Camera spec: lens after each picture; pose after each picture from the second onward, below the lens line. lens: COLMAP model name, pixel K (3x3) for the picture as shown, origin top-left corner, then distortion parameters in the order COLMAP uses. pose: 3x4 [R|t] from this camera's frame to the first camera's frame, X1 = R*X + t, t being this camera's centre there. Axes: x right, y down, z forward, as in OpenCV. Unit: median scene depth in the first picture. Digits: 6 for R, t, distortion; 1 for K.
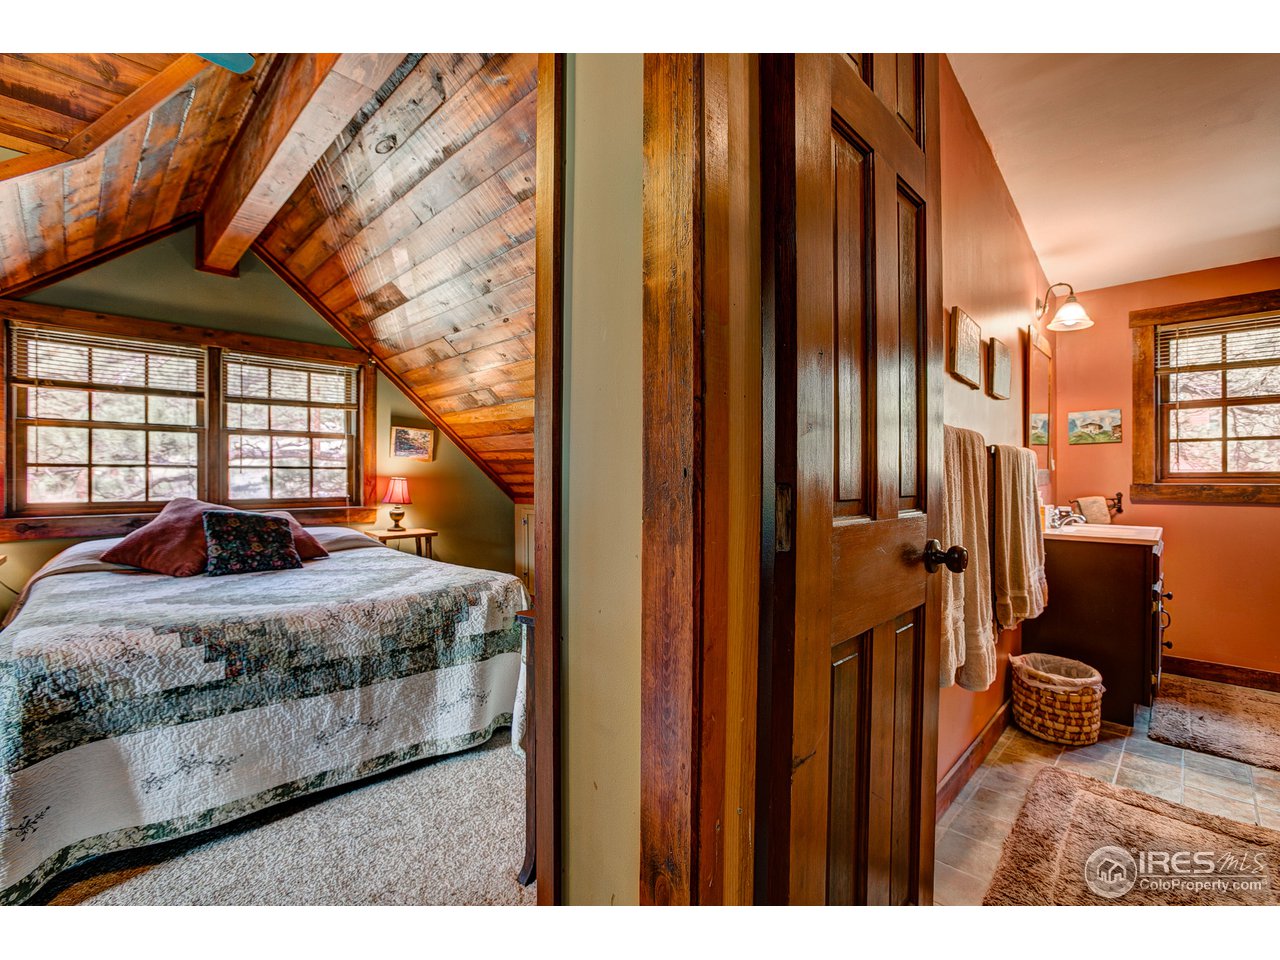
lens RADIAL K [[603.0, 0, 637.4], [0, 603.0, 476.4], [0, 0, 1]] dist [-0.027193, 0.010858]
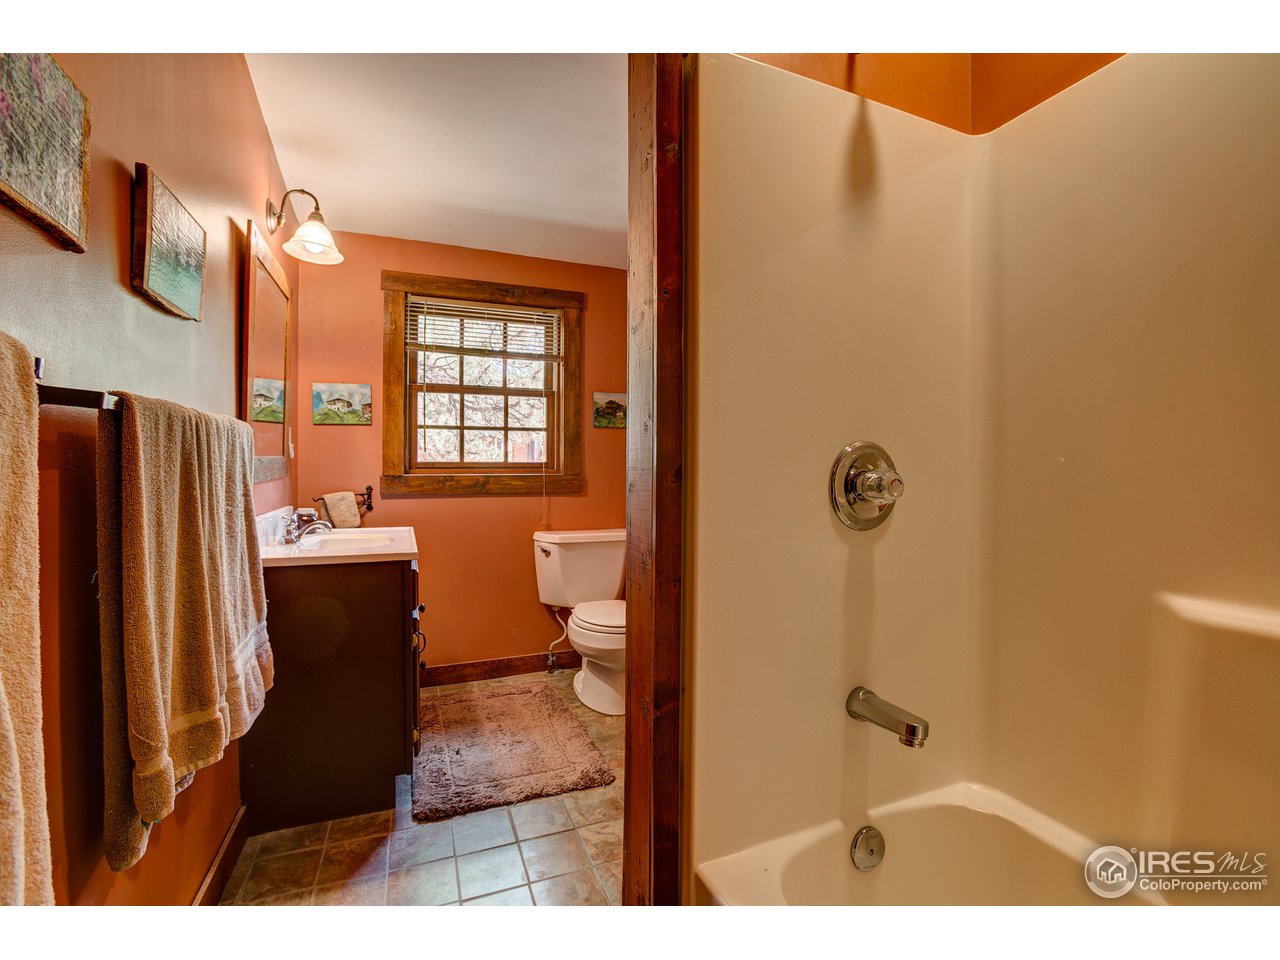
lens RADIAL K [[593.5, 0, 640.9], [0, 593.5, 475.4], [0, 0, 1]] dist [-0.081584, 0.049557]
pose [[0.430699, -0.011722, 0.902420, 0.256307], [-0.005776, 0.999859, 0.015745, -0.002538], [-0.902477, -0.011994, 0.430571, 0.330681]]
